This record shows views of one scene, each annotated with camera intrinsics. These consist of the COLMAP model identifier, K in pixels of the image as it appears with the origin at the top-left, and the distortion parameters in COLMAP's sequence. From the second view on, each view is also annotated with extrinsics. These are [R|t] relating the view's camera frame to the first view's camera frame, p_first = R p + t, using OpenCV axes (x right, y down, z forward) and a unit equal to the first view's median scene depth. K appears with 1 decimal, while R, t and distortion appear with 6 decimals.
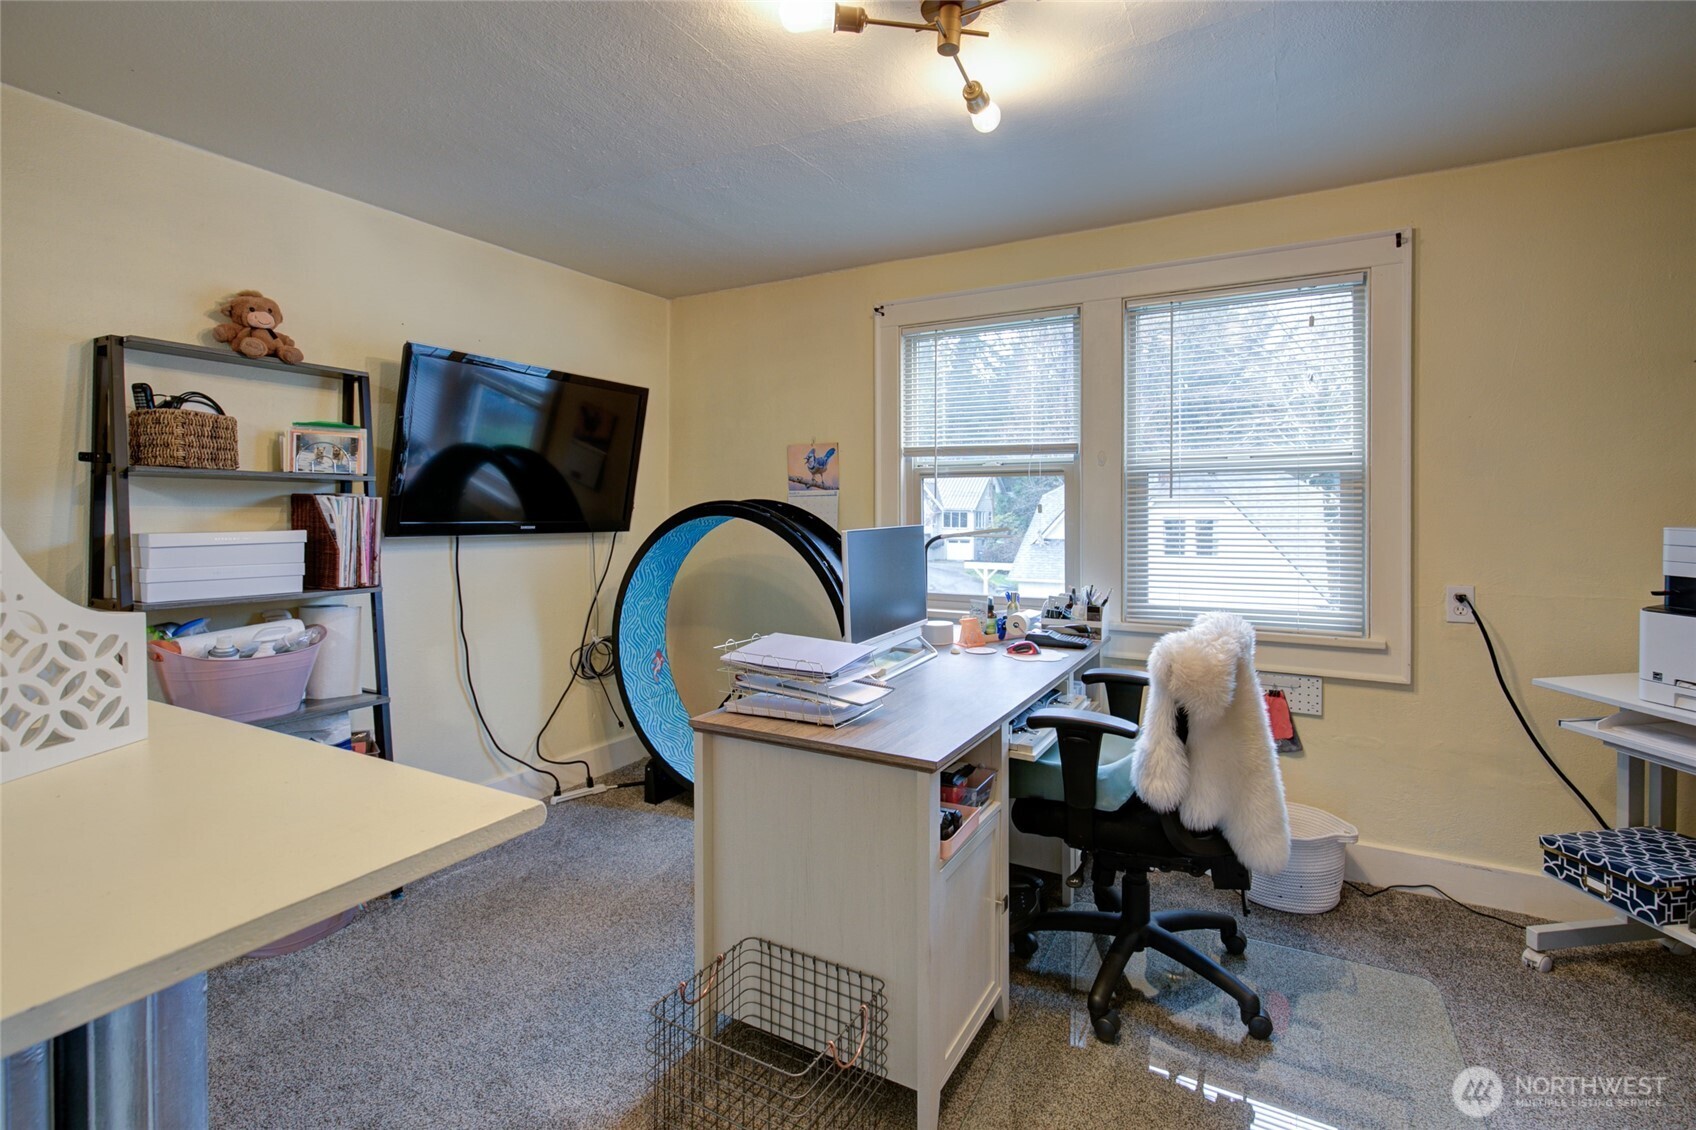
lens RADIAL K [[804.2, 0, 841.8], [0, 804.2, 531.3], [0, 0, 1]] dist [-0.000531, -0.000256]
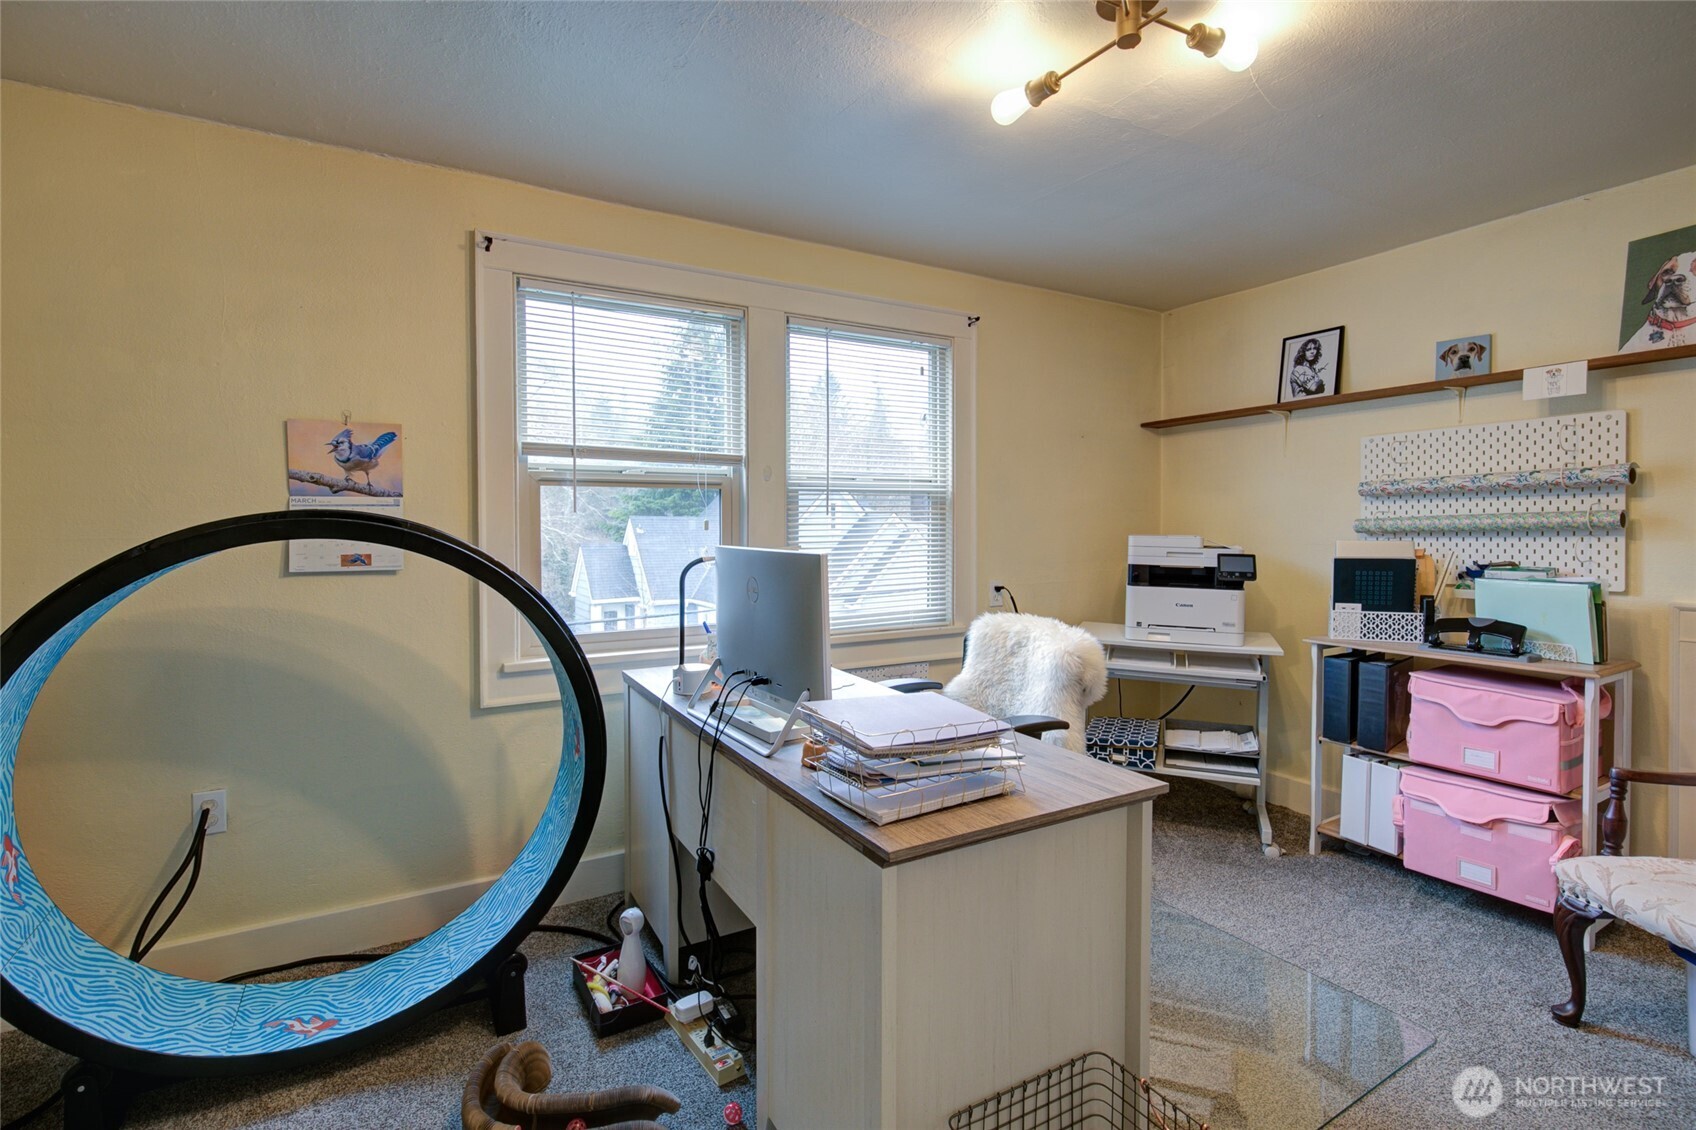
lens RADIAL K [[800.2, 0, 848.0], [0, 800.2, 565.0], [0, 0, 1]] dist [0.001202, 0.000068]
pose [[0.506814, -0.041510, 0.861055, -0.444116], [0.026917, 0.999115, 0.032323, -0.008427], [-0.861635, 0.006795, 0.507483, 0.409207]]
